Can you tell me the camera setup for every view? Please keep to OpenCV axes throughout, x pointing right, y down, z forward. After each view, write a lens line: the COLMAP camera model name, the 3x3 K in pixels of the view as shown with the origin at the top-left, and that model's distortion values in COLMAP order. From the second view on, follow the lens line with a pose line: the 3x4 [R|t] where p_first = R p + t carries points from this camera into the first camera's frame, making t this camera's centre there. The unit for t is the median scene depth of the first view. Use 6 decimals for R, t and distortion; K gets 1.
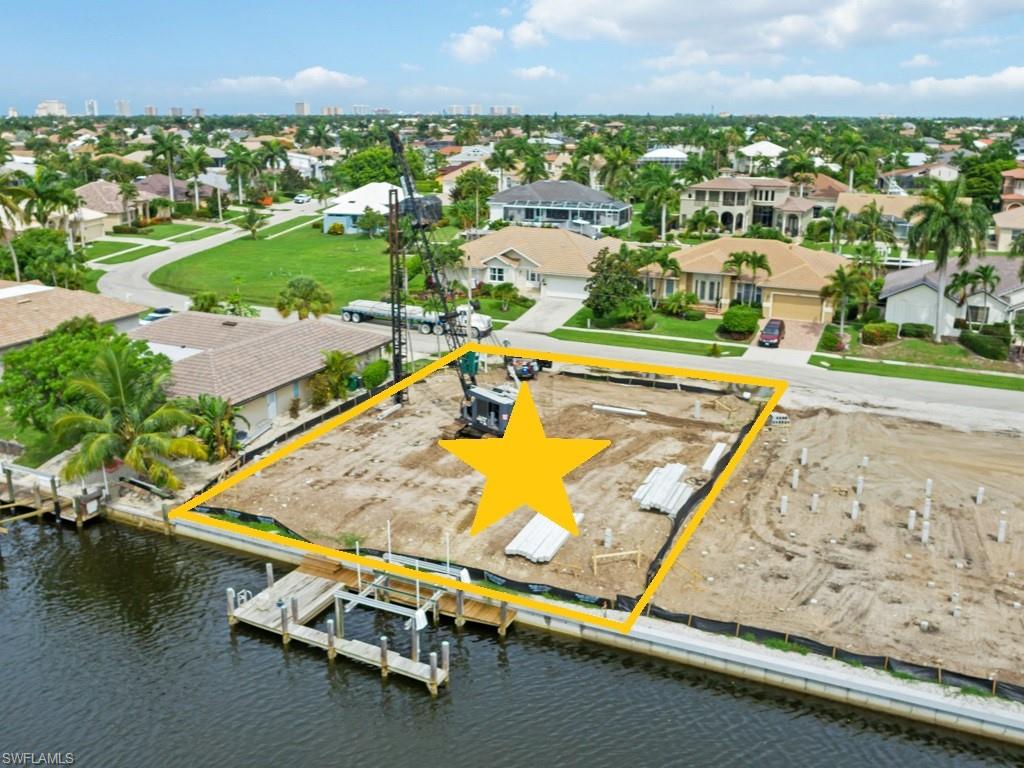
lens RADIAL K [[920.6, 0, 495.3], [0, 920.6, 383.6], [0, 0, 1]] dist [-0.029012, 0.015066]
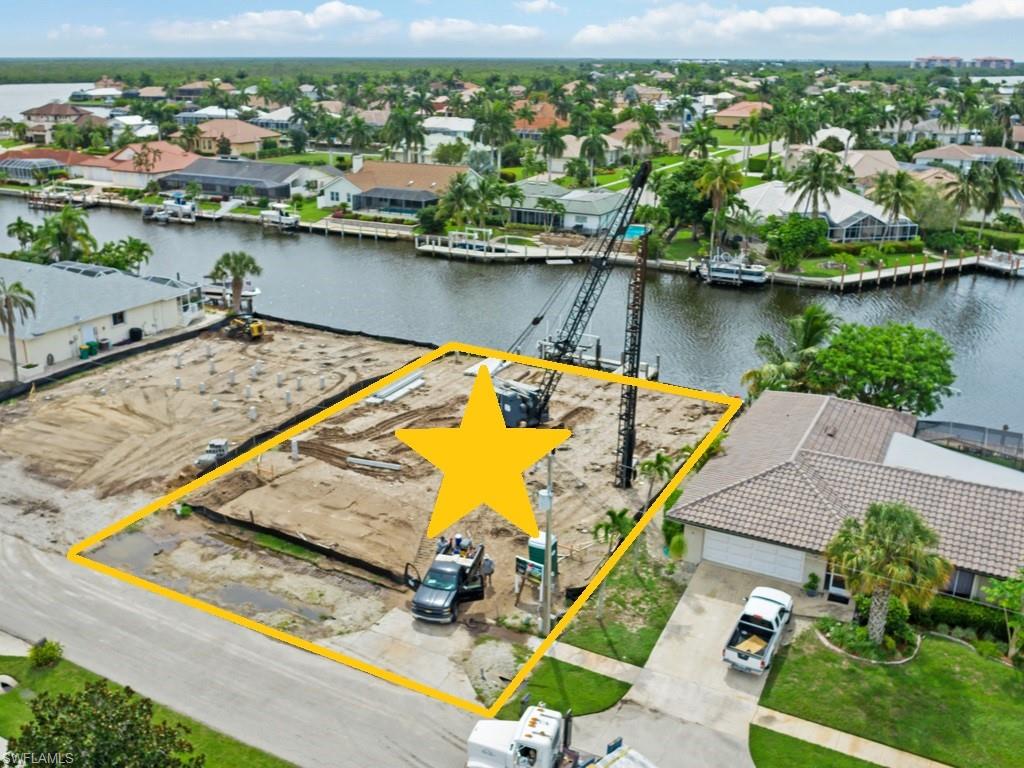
lens RADIAL K [[920.6, 0, 495.3], [0, 920.6, 383.6], [0, 0, 1]] dist [-0.029012, 0.015066]
pose [[-0.998297, -0.025226, 0.052599, -0.022677], [0.010467, 0.809576, 0.586922, -0.432714], [-0.057389, 0.586473, -0.807933, 1.291636]]
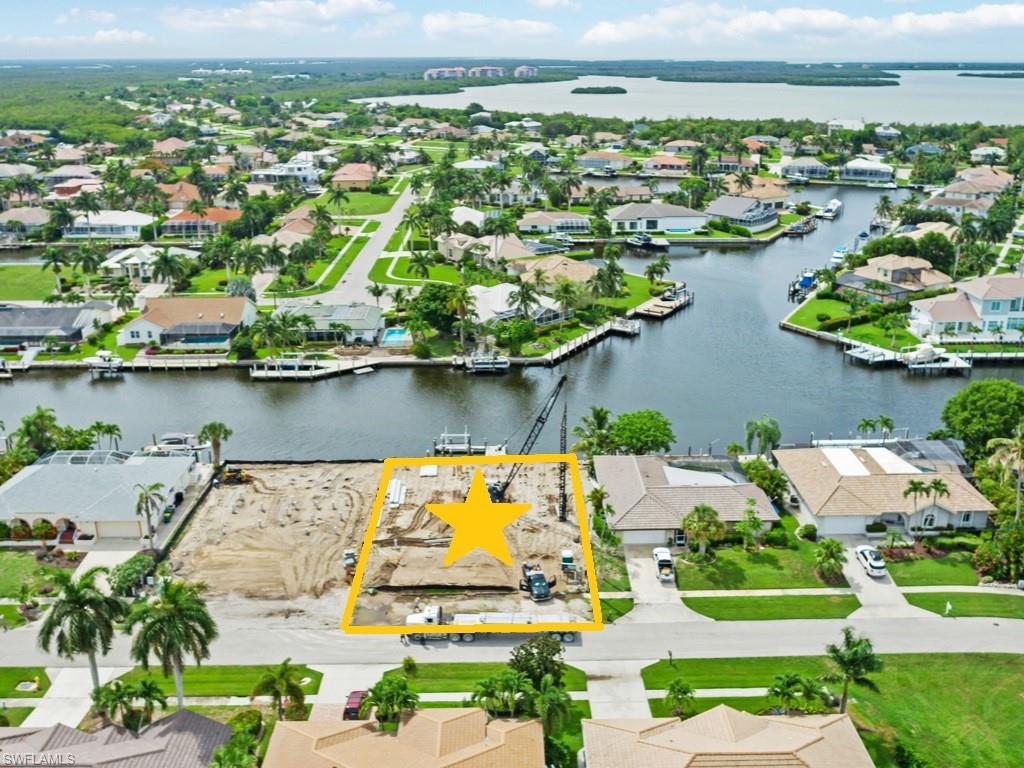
lens RADIAL K [[922.4, 0, 534.3], [0, 922.4, 386.1], [0, 0, 1]] dist [-0.029294, 0.003125]
pose [[-0.888404, 0.152338, -0.433048, 0.520302], [-0.133467, 0.816870, 0.561169, -0.911446], [0.439232, 0.556343, -0.705378, 1.633137]]
